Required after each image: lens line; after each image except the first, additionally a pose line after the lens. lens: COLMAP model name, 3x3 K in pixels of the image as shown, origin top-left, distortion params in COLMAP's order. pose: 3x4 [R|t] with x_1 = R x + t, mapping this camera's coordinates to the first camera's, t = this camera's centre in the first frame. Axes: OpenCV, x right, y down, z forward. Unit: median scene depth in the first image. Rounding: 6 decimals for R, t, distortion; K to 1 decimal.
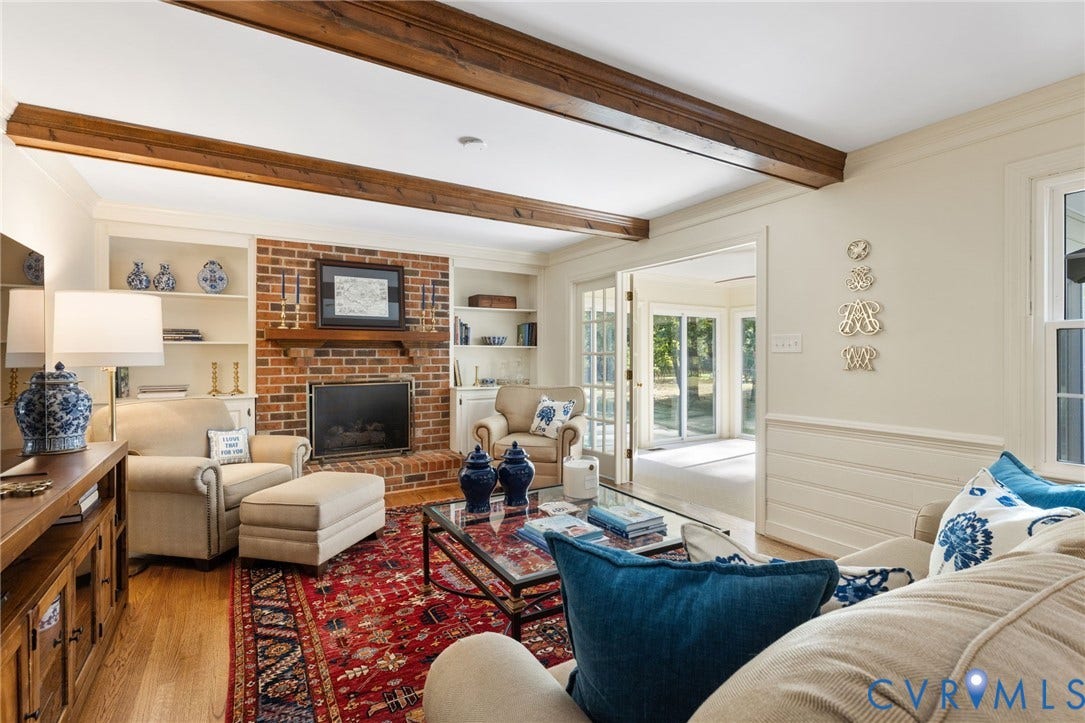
lens RADIAL K [[506.8, 0, 546.4], [0, 506.8, 361.2], [0, 0, 1]] dist [0.003881, -0.000911]
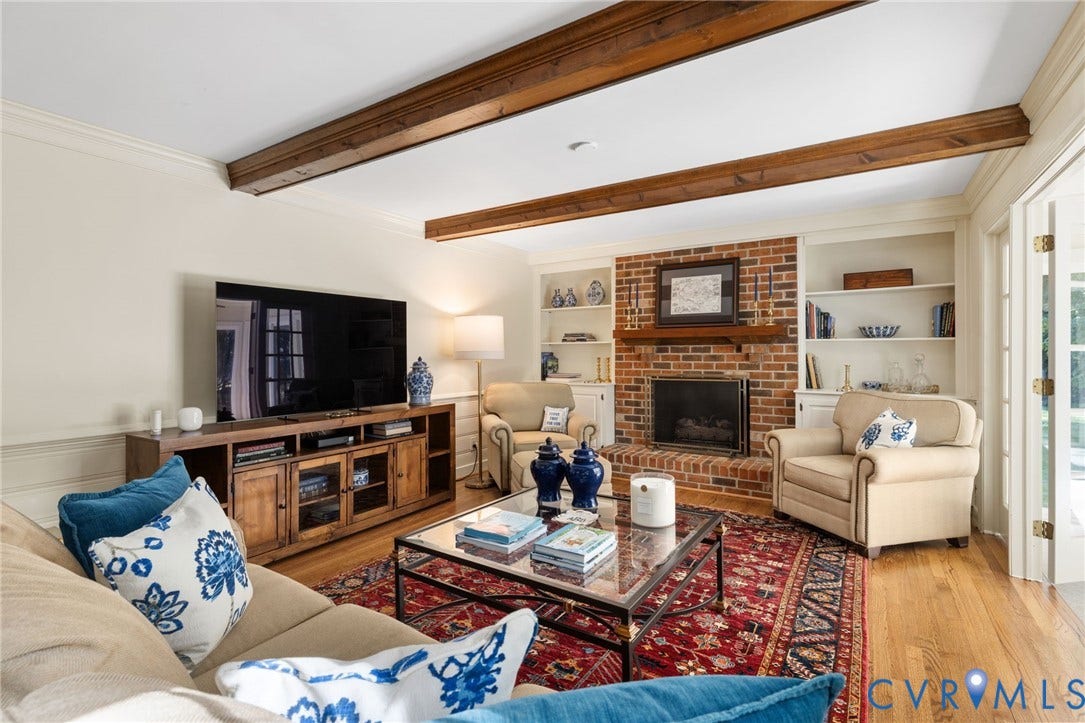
lens RADIAL K [[506.8, 0, 542.4], [0, 506.8, 353.2], [0, 0, 1]] dist [0.003881, -0.000911]
pose [[0.440008, 0.001556, -0.897992, 0.428484], [-0.006207, 0.999980, -0.001309, -0.005522], [0.897972, 0.006150, 0.440009, 0.272695]]
